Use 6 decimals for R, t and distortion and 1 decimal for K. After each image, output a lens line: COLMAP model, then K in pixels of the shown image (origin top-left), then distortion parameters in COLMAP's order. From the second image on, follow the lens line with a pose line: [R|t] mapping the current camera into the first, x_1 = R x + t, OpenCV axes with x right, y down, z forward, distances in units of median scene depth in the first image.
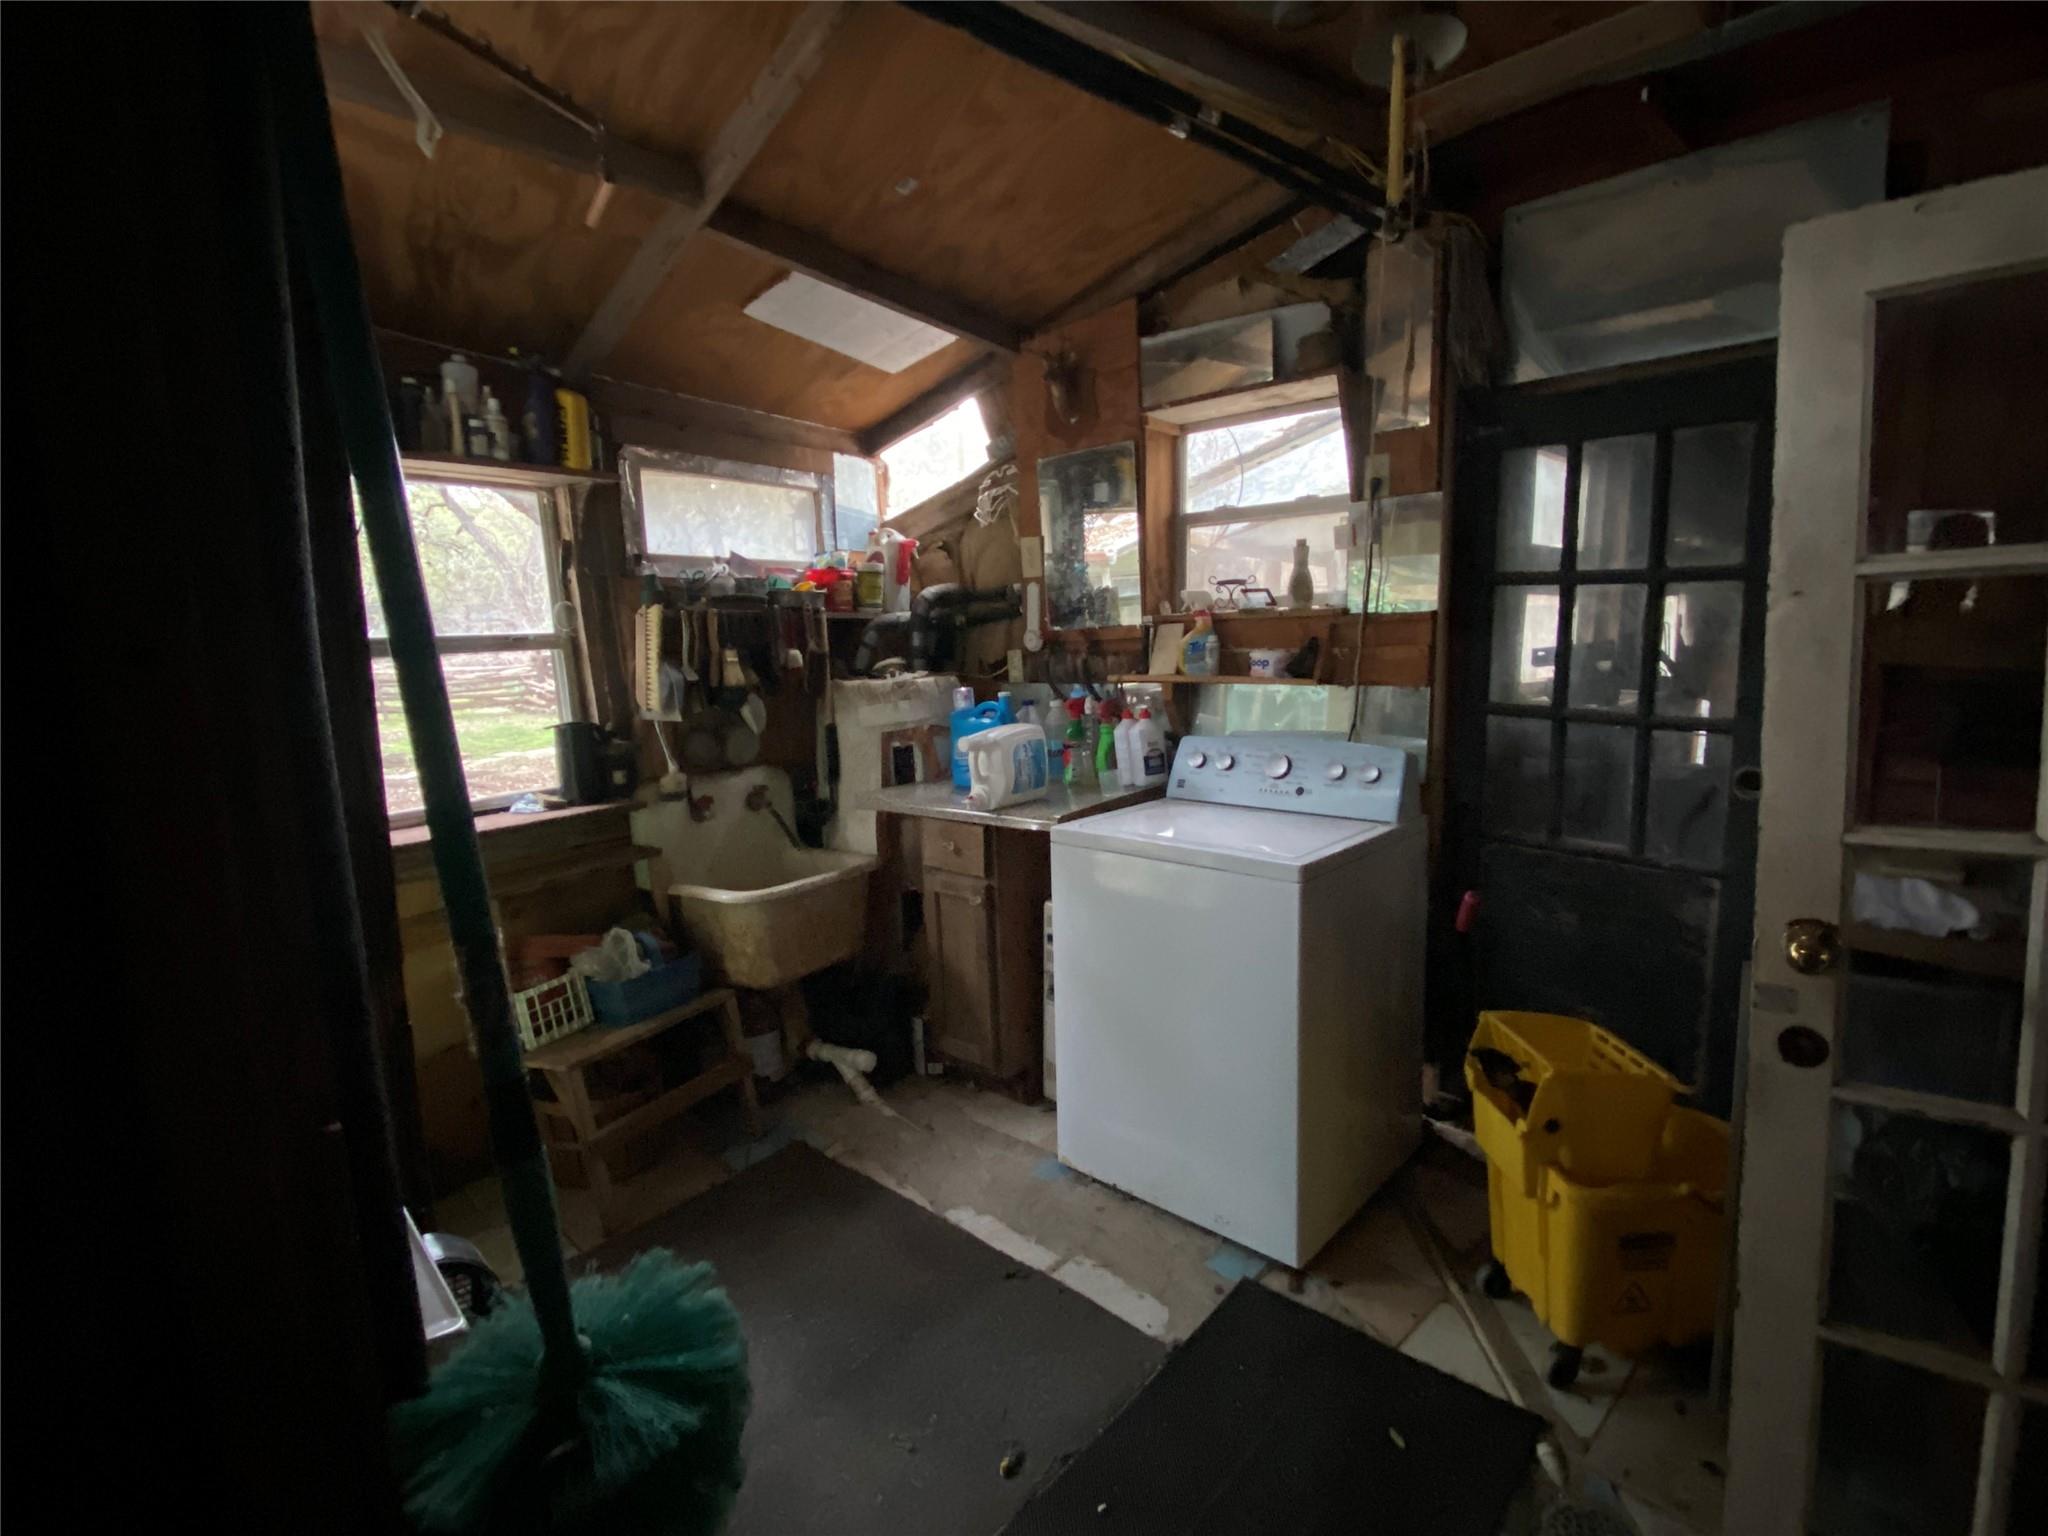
lens RADIAL K [[988.8, 0, 1027.8], [0, 988.8, 769.2], [0, 0, 1]] dist [0.001569, -0.015643]
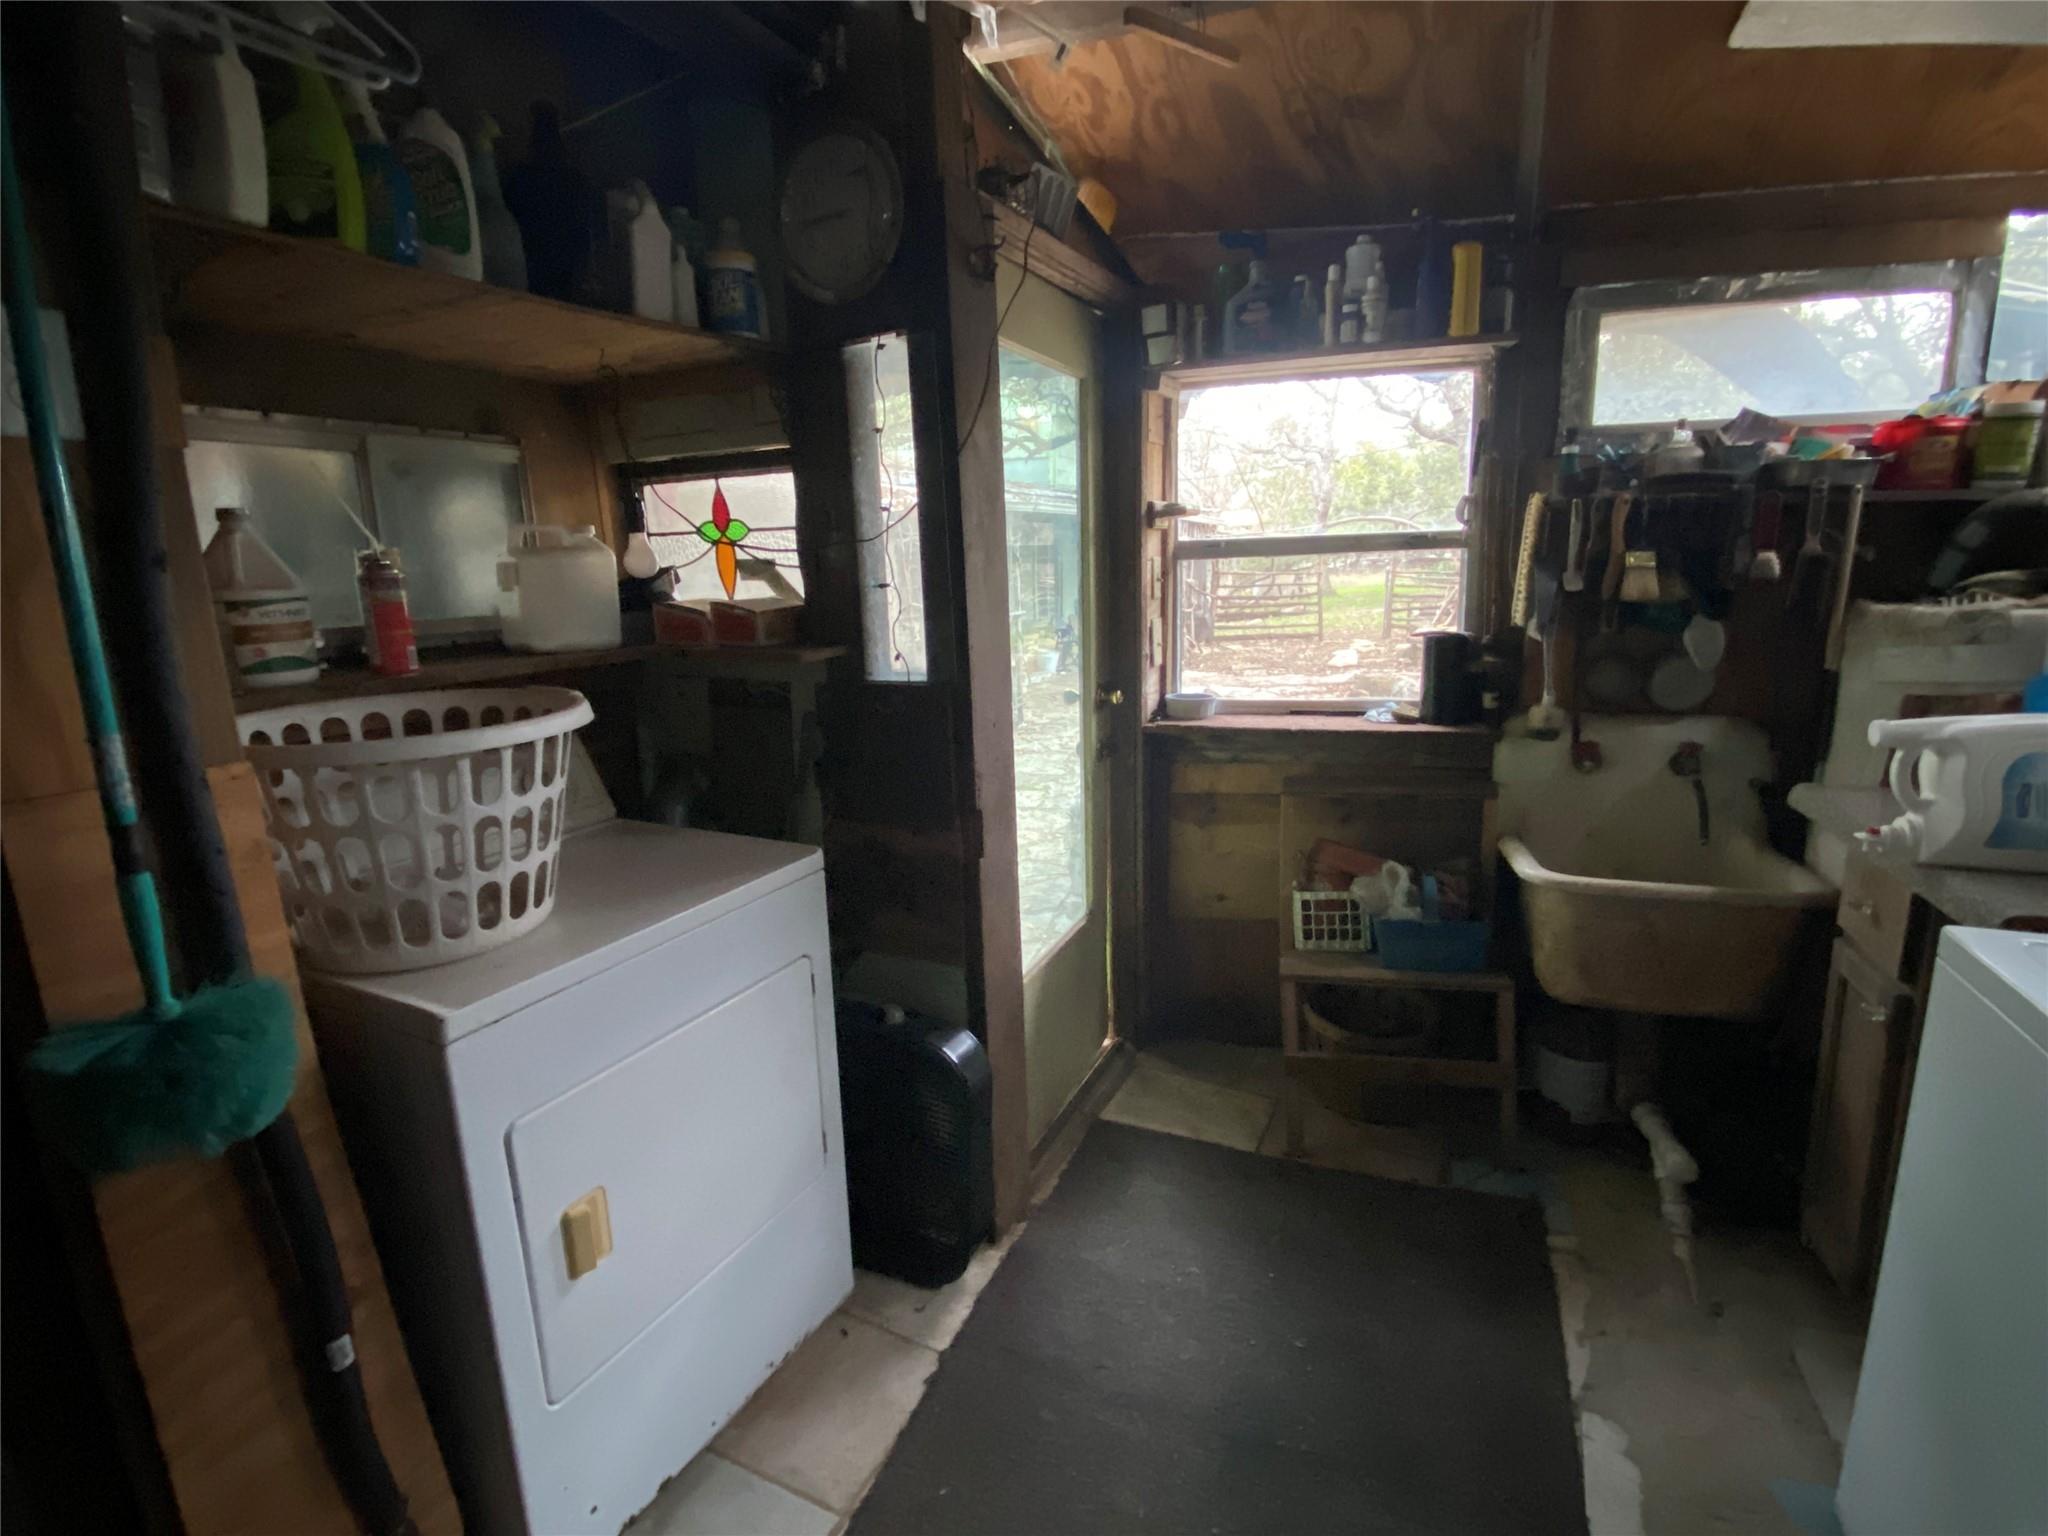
lens RADIAL K [[988.8, 0, 1026.6], [0, 988.8, 769.3], [0, 0, 1]] dist [0.001569, -0.015643]
pose [[0.307114, 0.213467, -0.927423, 0.276707], [-0.115120, 0.975695, 0.186456, -0.047711], [0.944684, 0.049502, 0.324224, 0.348860]]
